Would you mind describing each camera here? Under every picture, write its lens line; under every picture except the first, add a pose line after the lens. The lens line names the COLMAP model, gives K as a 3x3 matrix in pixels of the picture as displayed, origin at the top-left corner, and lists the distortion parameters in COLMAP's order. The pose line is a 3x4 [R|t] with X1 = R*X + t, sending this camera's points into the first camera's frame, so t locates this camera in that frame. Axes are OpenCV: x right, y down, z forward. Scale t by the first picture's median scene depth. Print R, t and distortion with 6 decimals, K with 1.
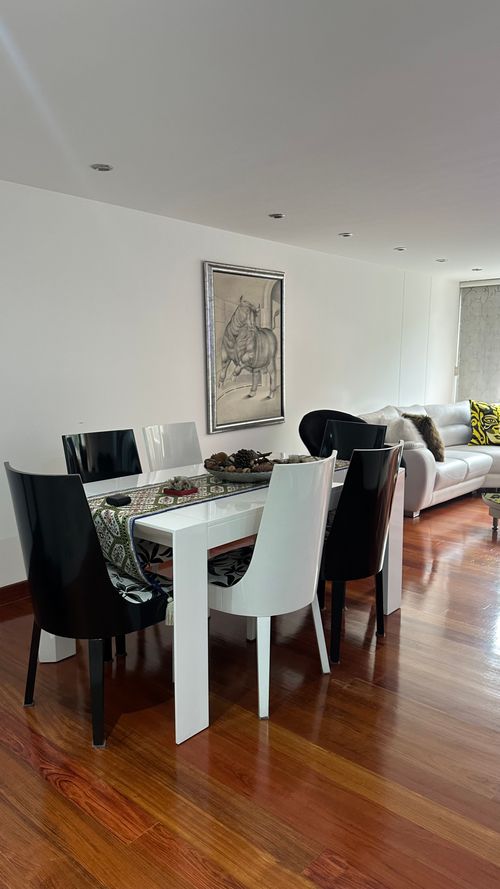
lens RADIAL K [[616.8, 0, 241.7], [0, 616.8, 447.9], [0, 0, 1]] dist [0.071095, -0.011871]
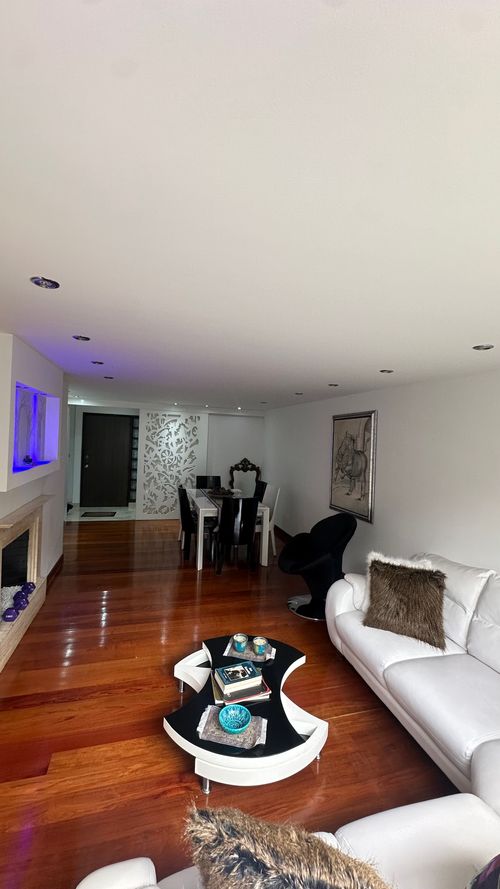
lens RADIAL K [[354.4, 0, 247.4], [0, 354.4, 443.7], [0, 0, 1]] dist [-0.013258, 0.000403]
pose [[-0.526615, -0.004726, -0.850090, 0.856220], [-0.160048, 0.982654, 0.093683, -0.238531], [0.834902, 0.185390, -0.518237, 1.173588]]
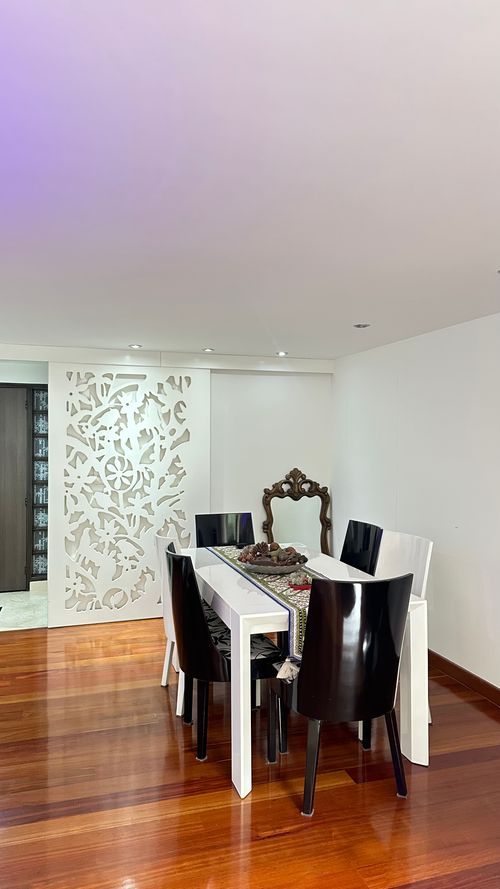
lens RADIAL K [[616.8, 0, 250.6], [0, 616.8, 441.7], [0, 0, 1]] dist [0.071095, -0.011871]
pose [[-0.508629, 0.006280, -0.860963, 0.597752], [-0.120120, 0.989676, 0.078182, -0.160088], [0.852565, 0.143185, -0.502624, 0.875128]]
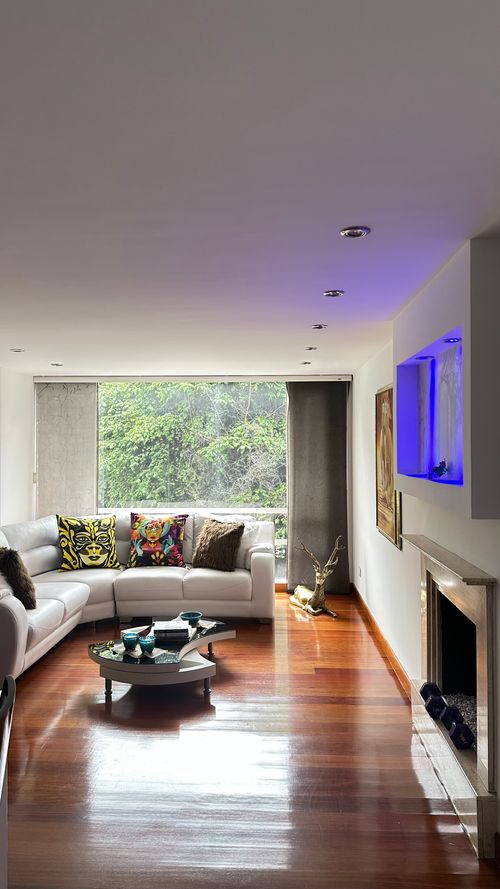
lens RADIAL K [[616.8, 0, 252.9], [0, 616.8, 442.7], [0, 0, 1]] dist [0.071095, -0.011871]
pose [[0.765219, 0.007253, 0.643729, 0.039870], [0.087784, 0.989421, -0.115499, -0.070078], [-0.637756, 0.144891, 0.756487, 0.247004]]
